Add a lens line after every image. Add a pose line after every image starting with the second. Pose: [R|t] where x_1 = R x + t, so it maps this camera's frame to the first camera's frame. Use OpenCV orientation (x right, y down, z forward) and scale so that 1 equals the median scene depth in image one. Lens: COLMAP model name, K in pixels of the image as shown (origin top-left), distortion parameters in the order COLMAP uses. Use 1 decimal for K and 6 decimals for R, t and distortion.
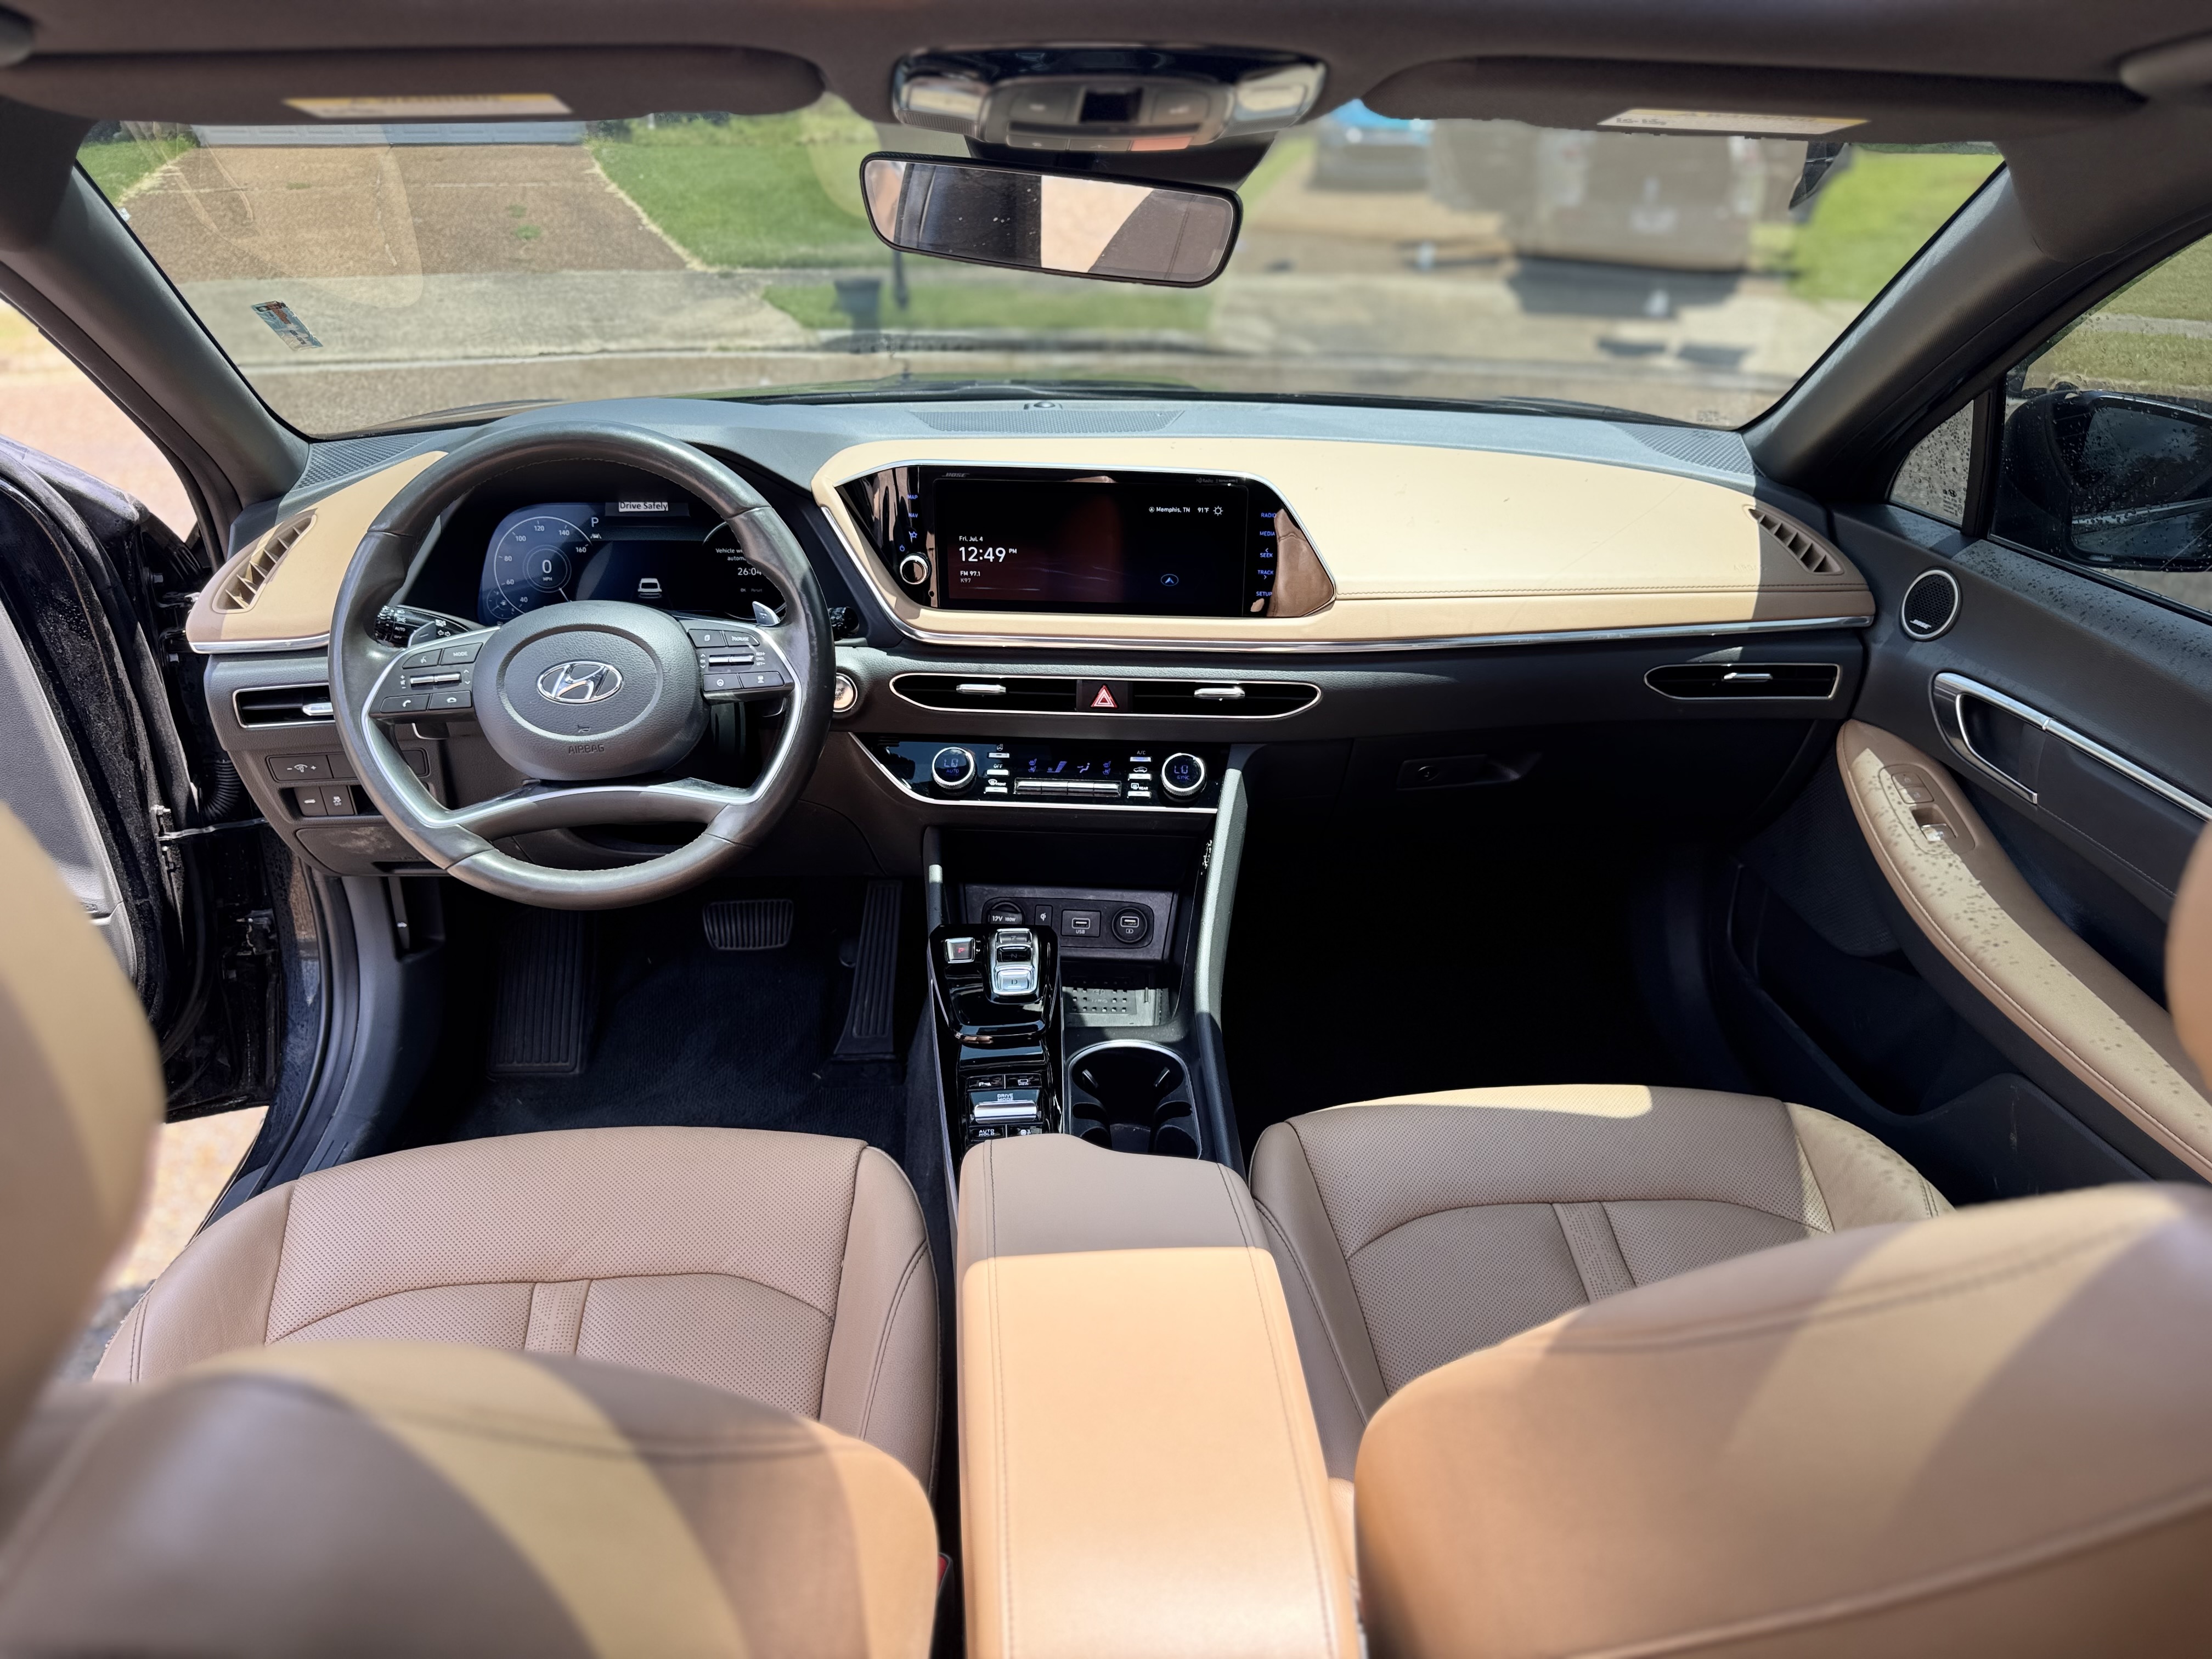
lens RADIAL K [[1576.4, 0, 1108.4], [0, 1576.4, 840.4], [0, 0, 1]] dist [0.054568, -0.067269]
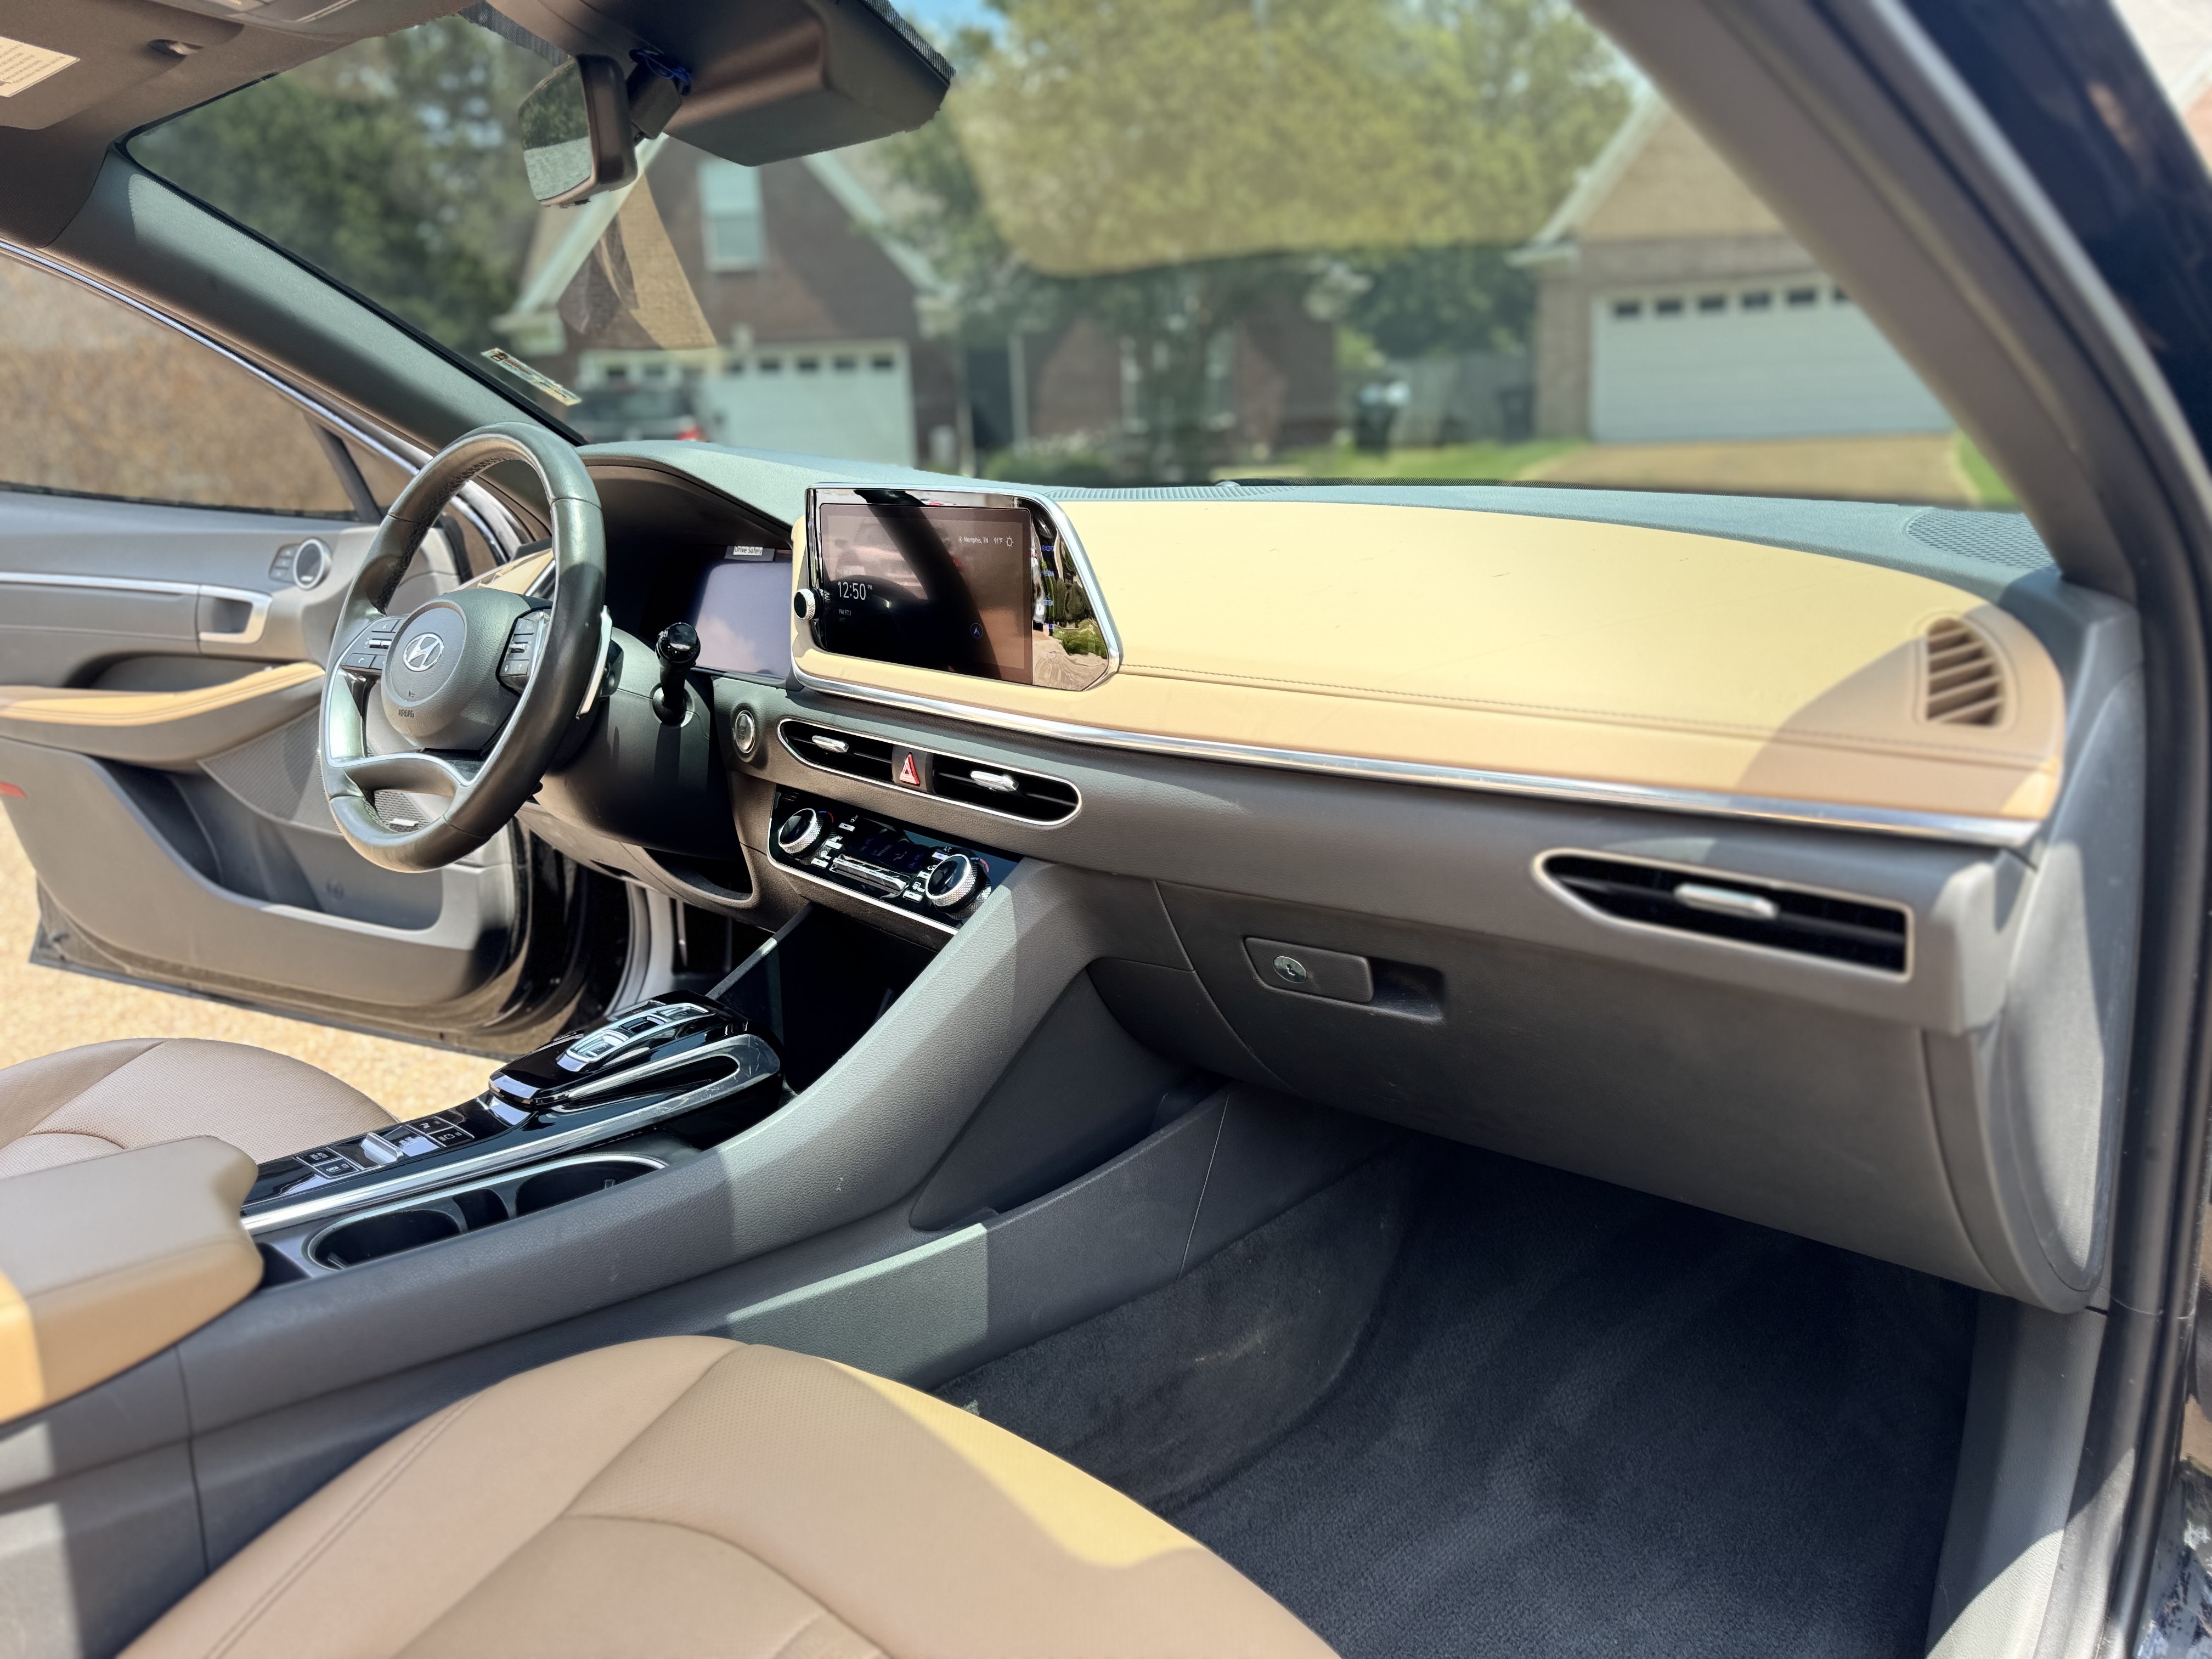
lens RADIAL K [[1576.4, 0, 1110.6], [0, 1576.4, 829.8], [0, 0, 1]] dist [0.054568, -0.067269]
pose [[0.684833, 0.145253, -0.714076, 0.641840], [-0.273632, 0.959480, -0.067255, -0.035242], [0.675373, 0.241452, 0.696830, 0.513206]]
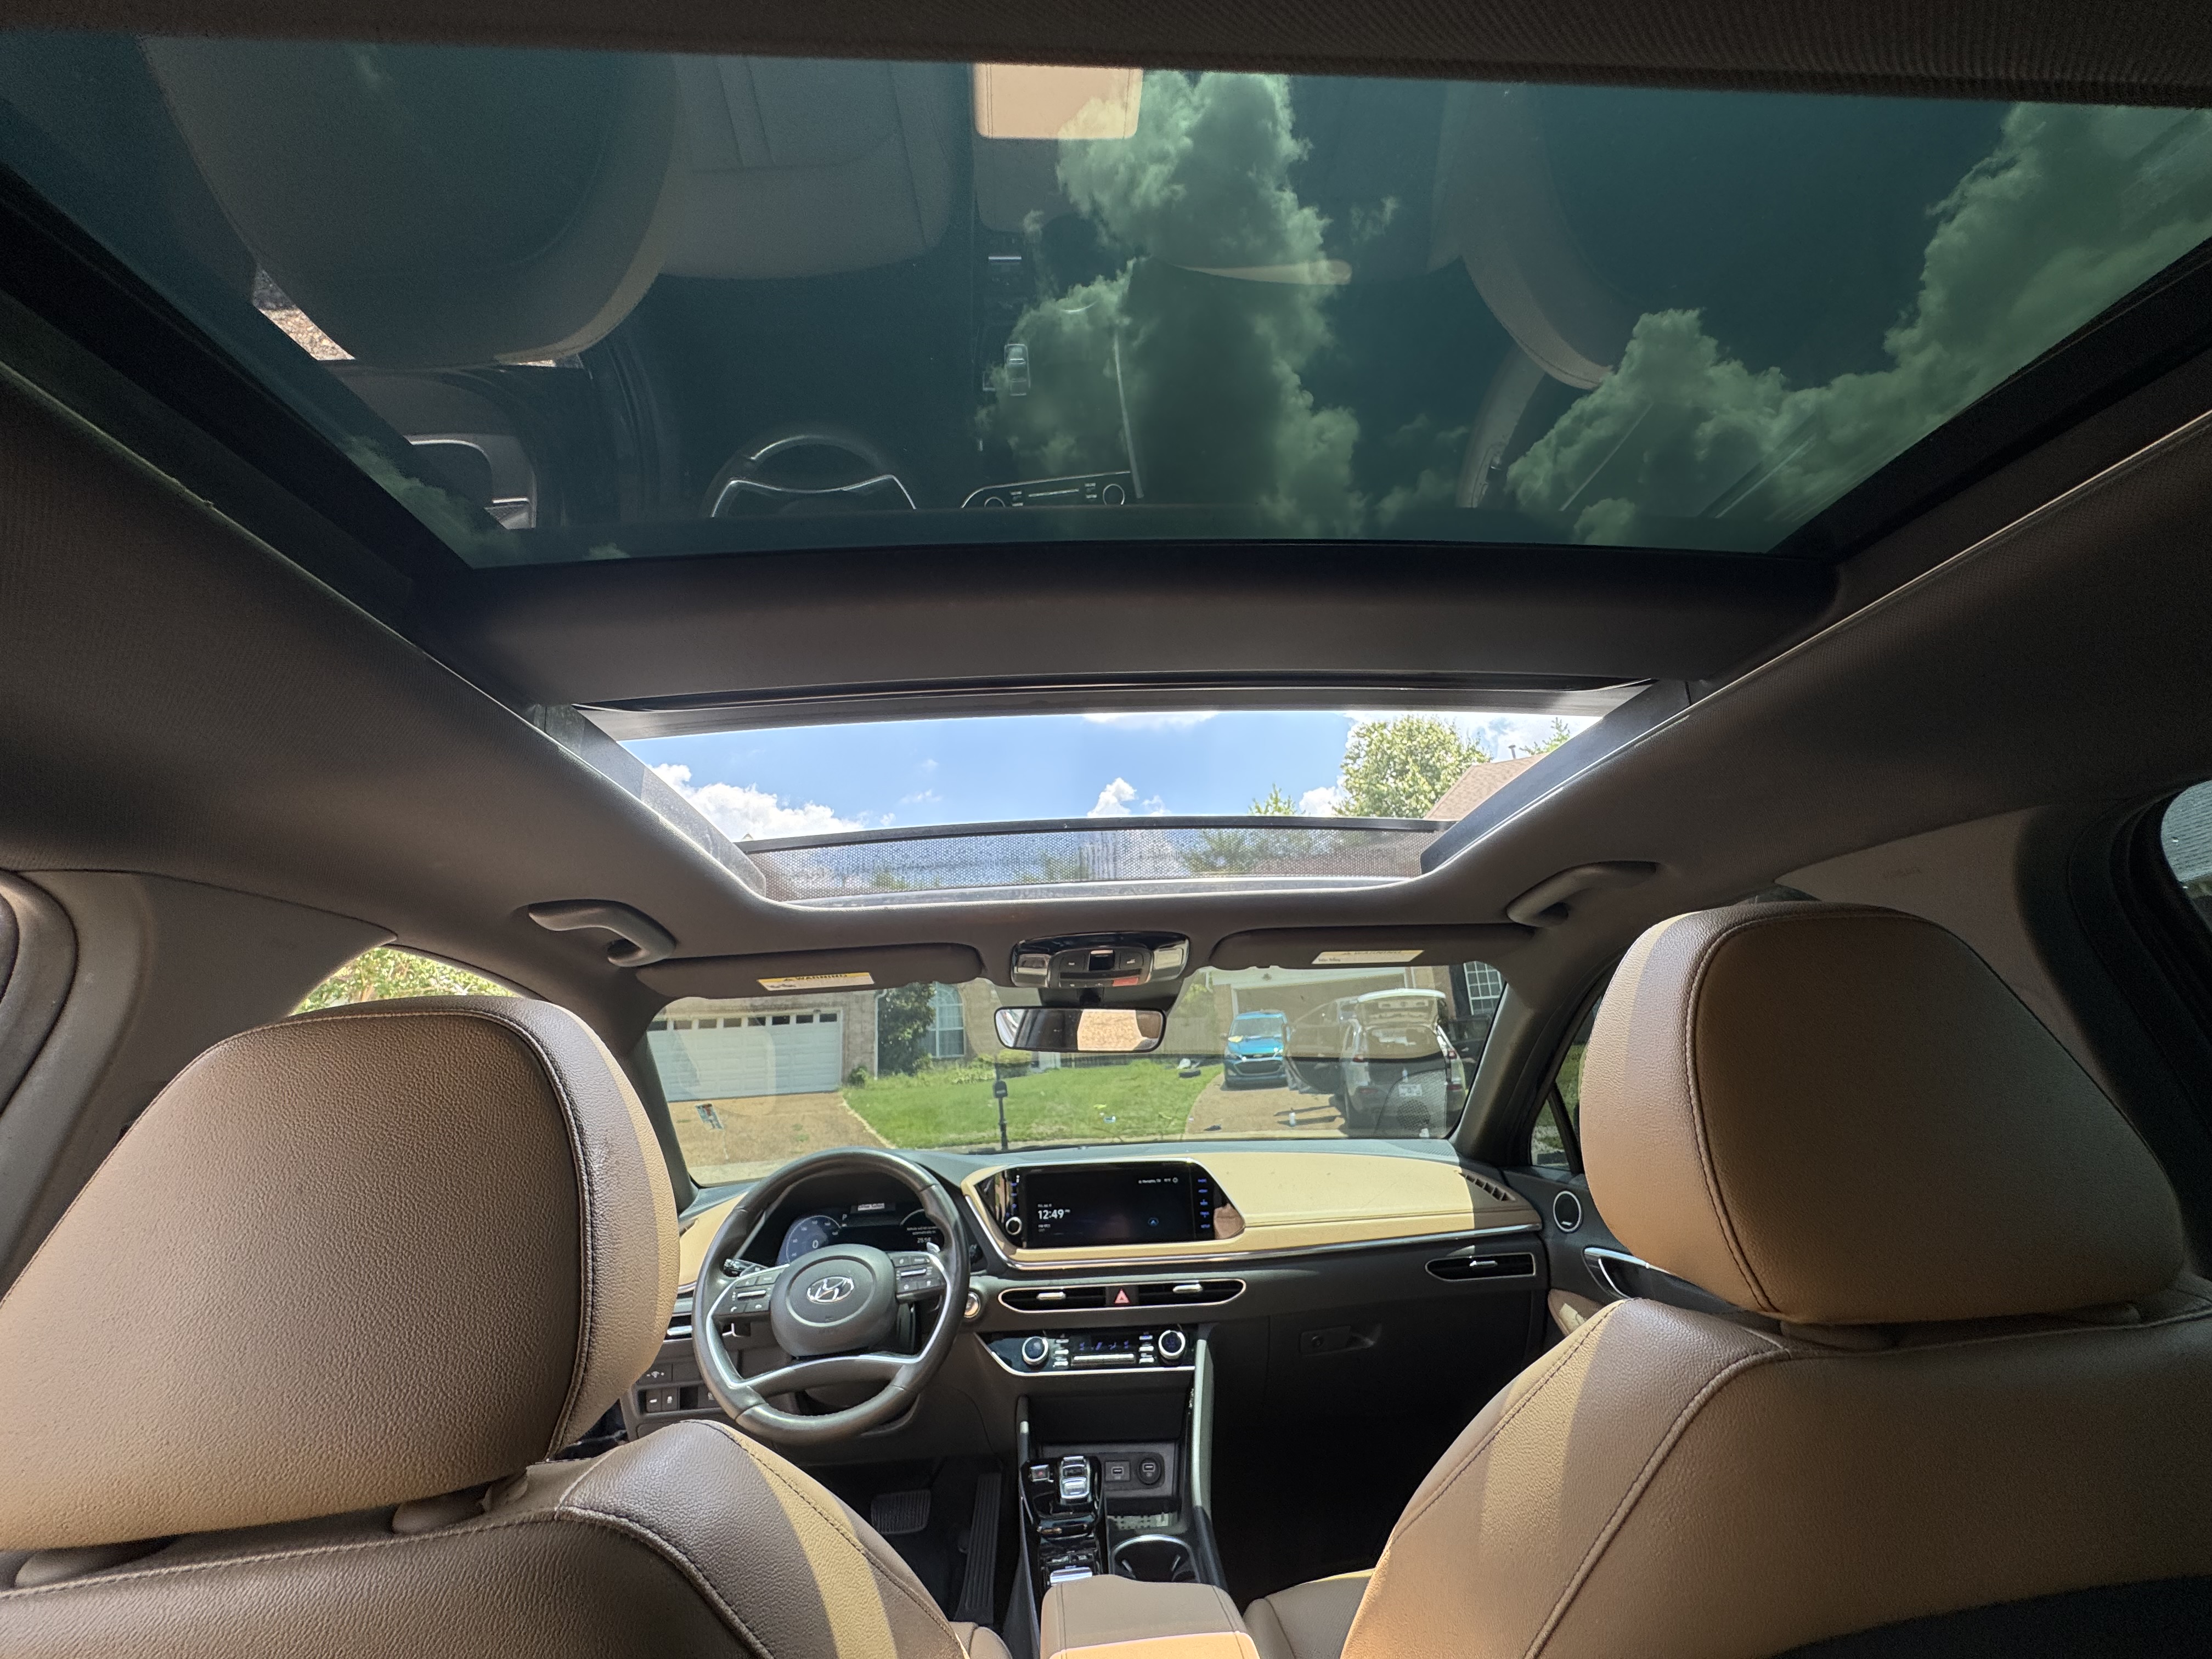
lens RADIAL K [[891.0, 0, 1109.7], [0, 891.0, 823.3], [0, 0, 1]] dist [0.000819, 0.000127]
pose [[0.997903, -0.063835, 0.010731, 0.006579], [0.055975, 0.767739, -0.638314, 0.135270], [0.032508, 0.637576, 0.769702, -0.095142]]
